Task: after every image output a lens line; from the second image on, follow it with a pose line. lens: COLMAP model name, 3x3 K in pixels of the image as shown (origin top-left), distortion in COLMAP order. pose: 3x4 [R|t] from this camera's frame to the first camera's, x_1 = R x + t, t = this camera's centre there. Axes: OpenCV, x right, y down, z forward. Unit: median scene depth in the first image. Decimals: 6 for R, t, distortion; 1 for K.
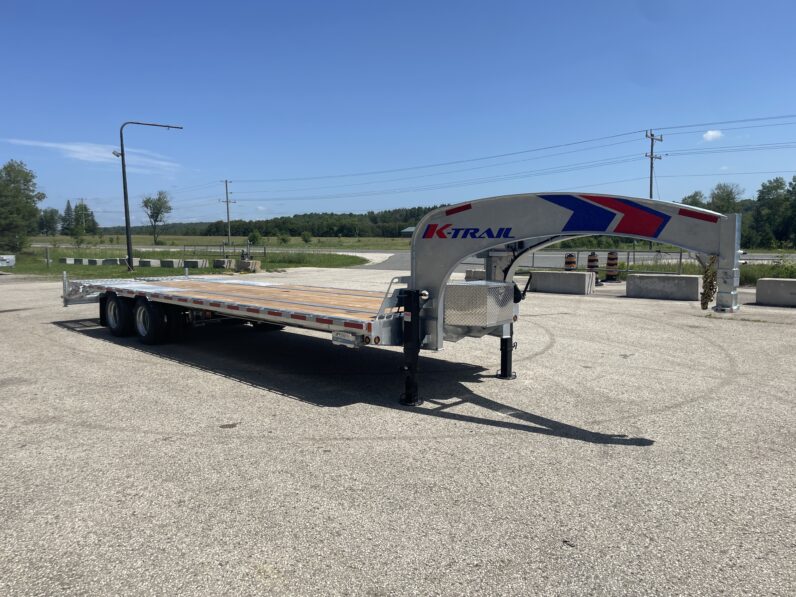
lens RADIAL K [[596.4, 0, 401.1], [0, 596.4, 299.9], [0, 0, 1]] dist [0.088275, -0.114091]
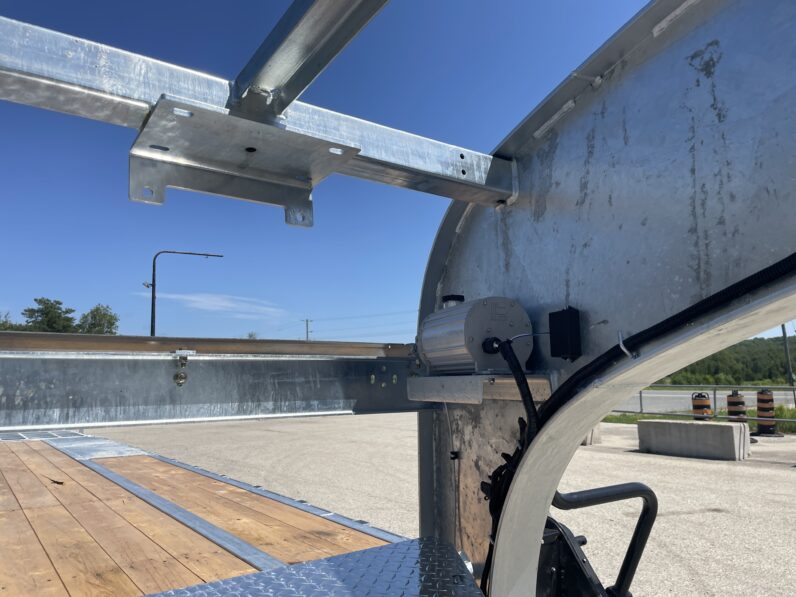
lens RADIAL K [[596.4, 0, 401.1], [0, 596.4, 299.9], [0, 0, 1]] dist [0.088275, -0.114091]
pose [[0.988044, -0.028474, -0.151518, 0.059668], [-0.007036, 0.973444, -0.228818, -0.021074], [0.154010, 0.227148, 0.961605, 0.276581]]
